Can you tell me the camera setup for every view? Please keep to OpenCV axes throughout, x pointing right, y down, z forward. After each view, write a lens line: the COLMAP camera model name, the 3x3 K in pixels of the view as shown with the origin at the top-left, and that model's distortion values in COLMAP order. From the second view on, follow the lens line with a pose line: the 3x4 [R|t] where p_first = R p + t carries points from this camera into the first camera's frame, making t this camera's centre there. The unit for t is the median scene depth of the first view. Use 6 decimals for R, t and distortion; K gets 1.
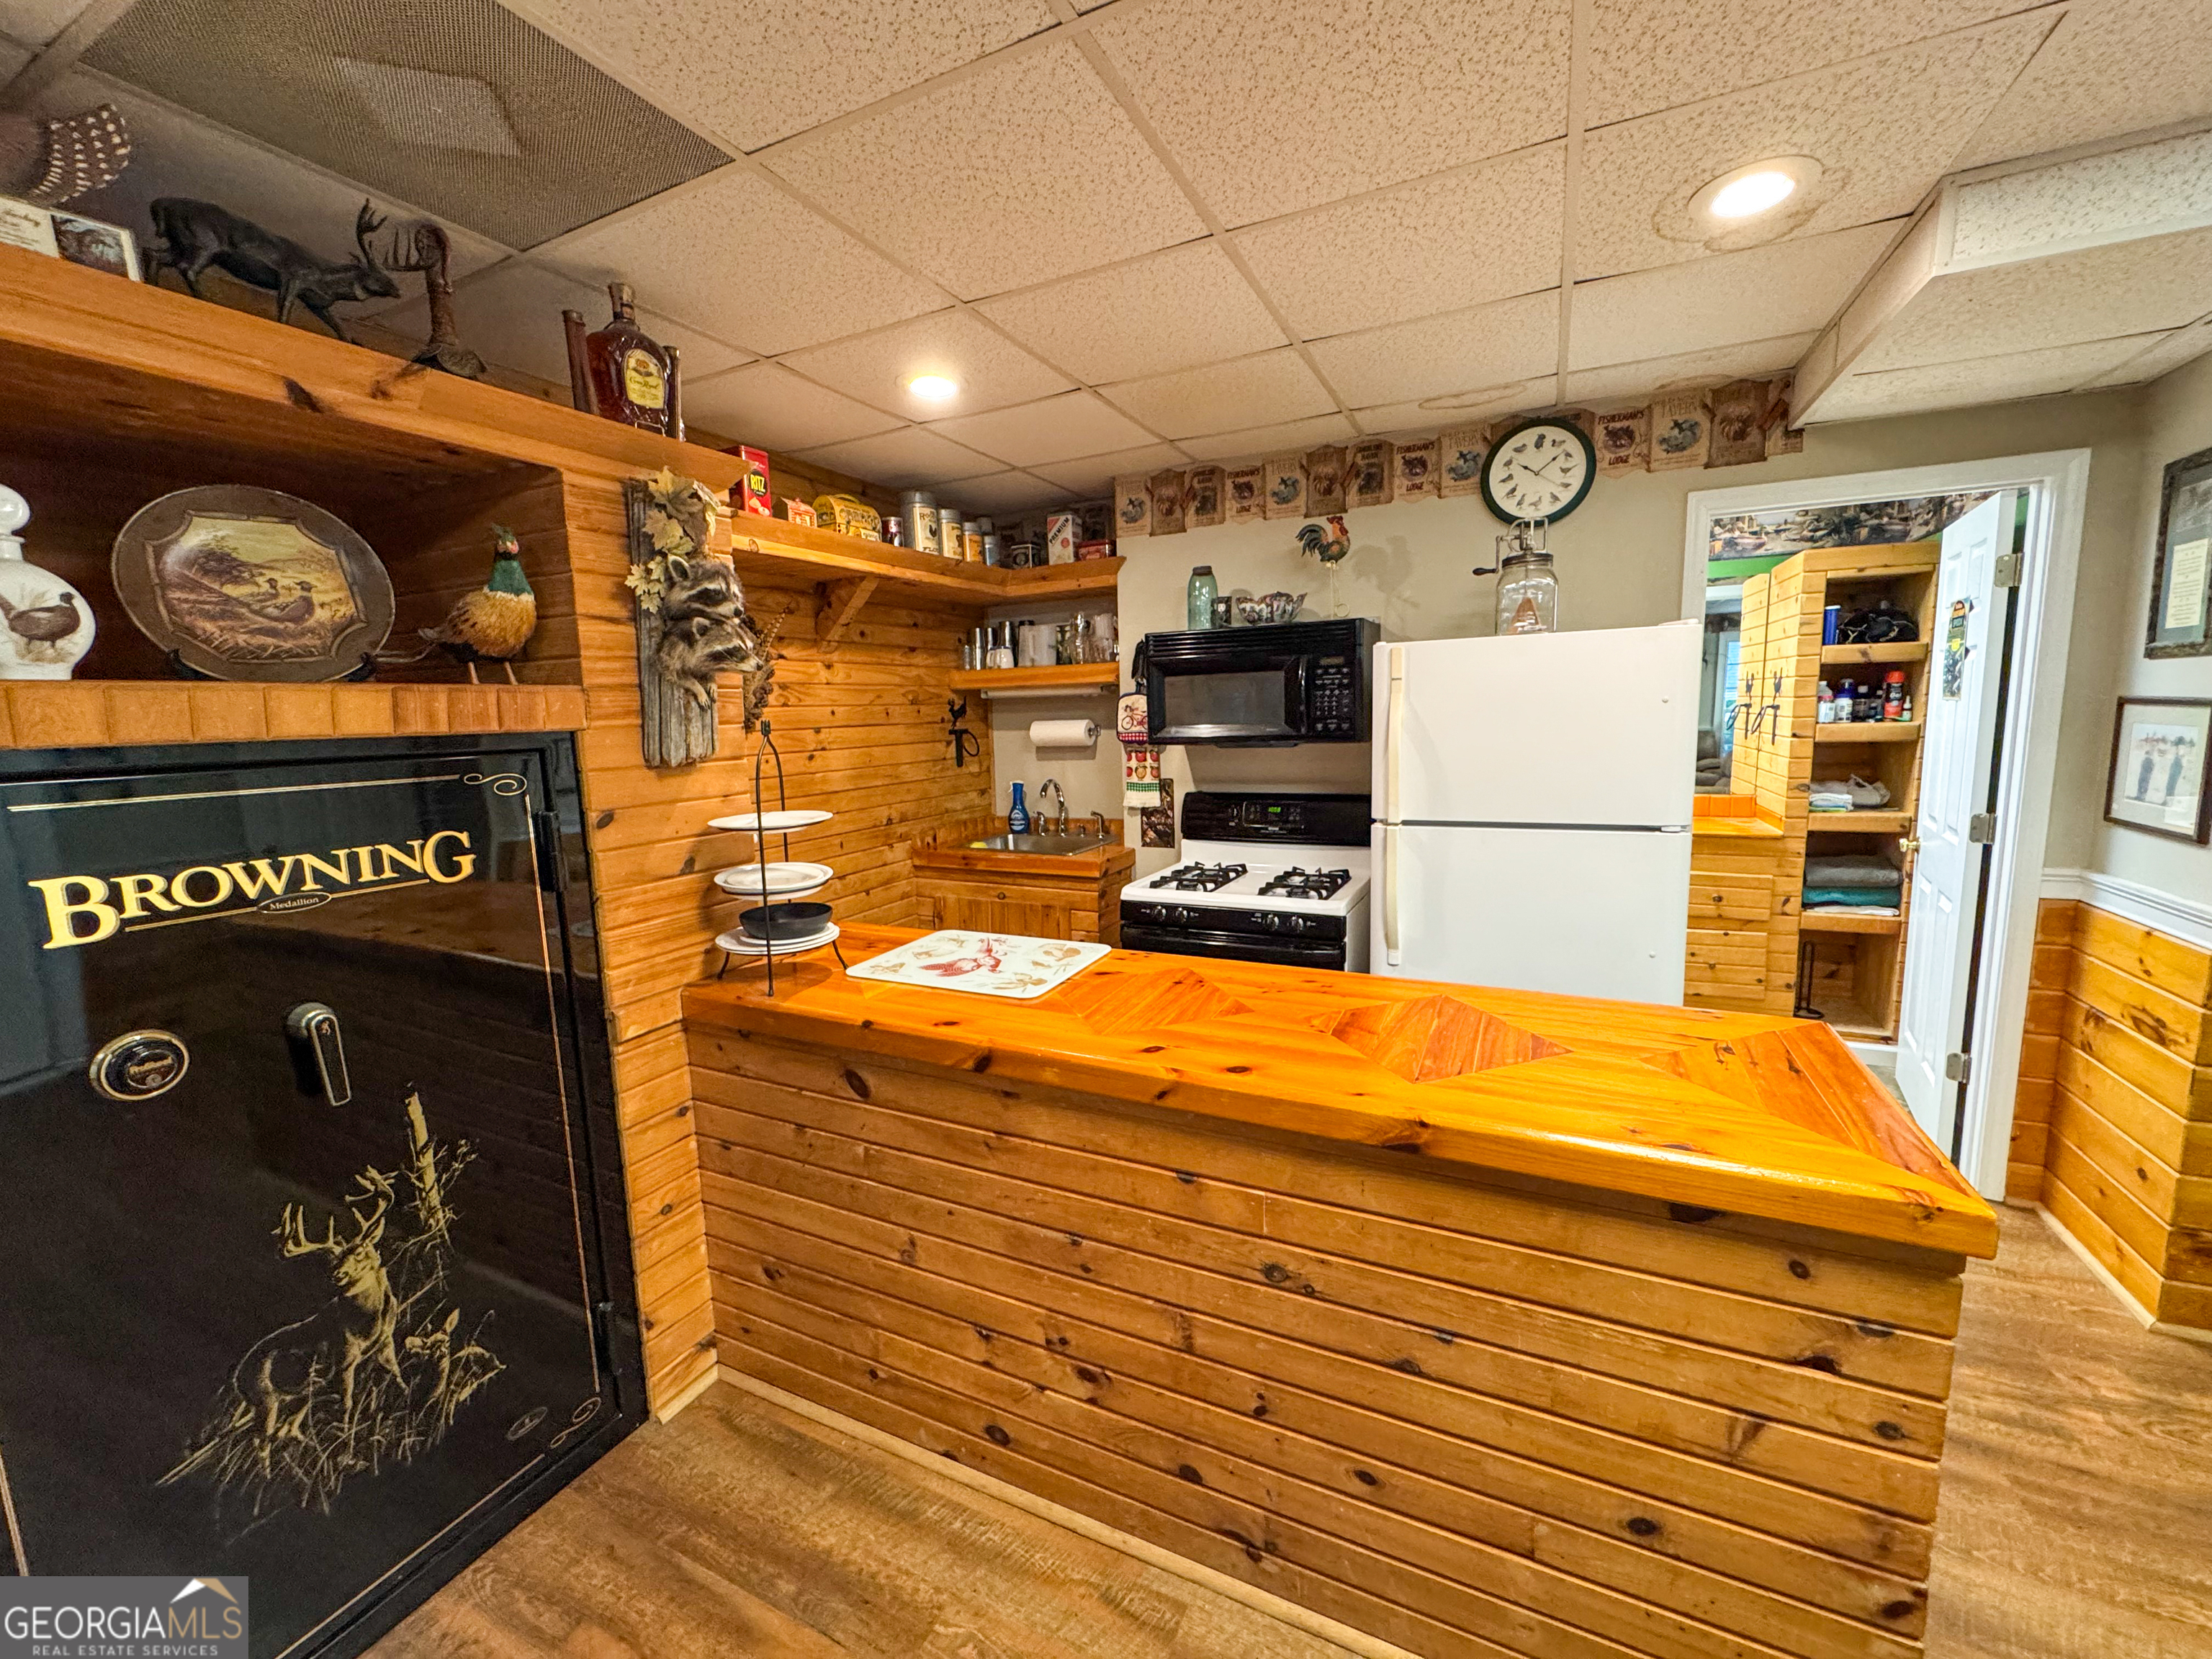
lens RADIAL K [[884.1, 0, 1103.2], [0, 884.1, 830.1], [0, 0, 1]] dist [-0.003502, 0.000183]
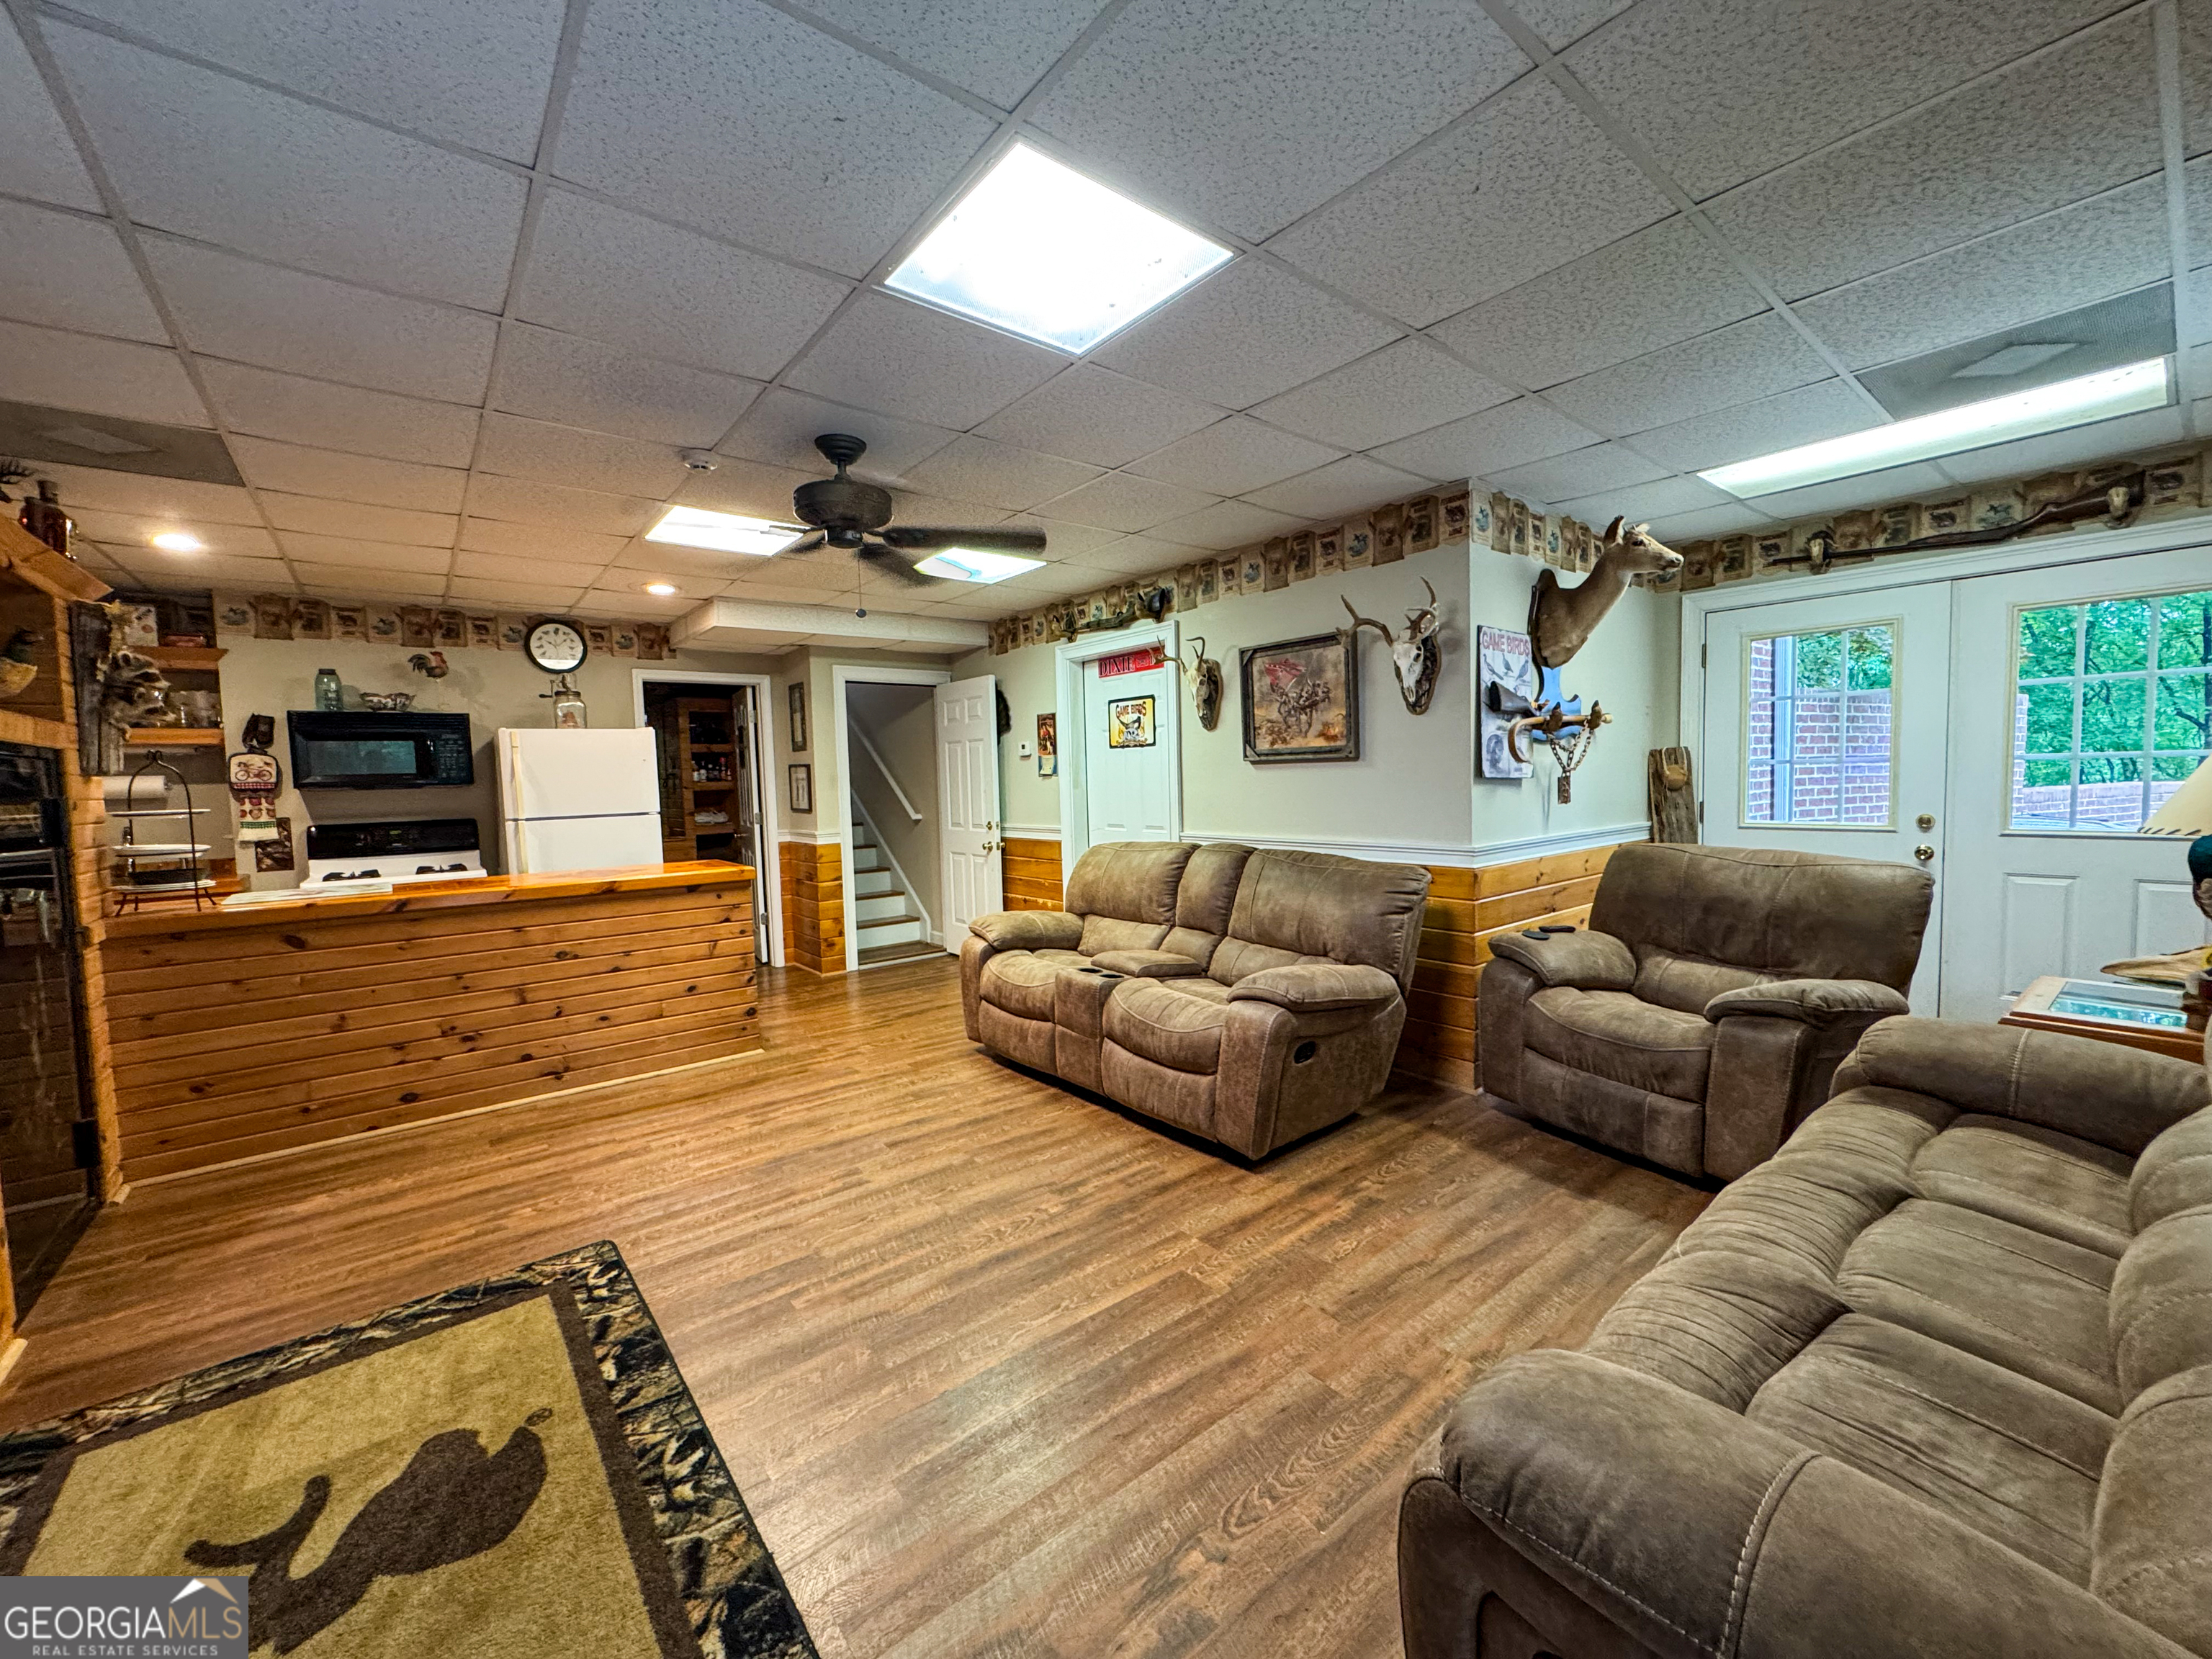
lens RADIAL K [[884.1, 0, 1109.7], [0, 884.1, 831.2], [0, 0, 1]] dist [-0.003502, 0.000183]
pose [[0.425139, -0.039112, 0.904283, -0.724590], [0.137918, 0.990199, -0.022013, 0.196361], [-0.894559, 0.134075, 0.426366, -0.816132]]
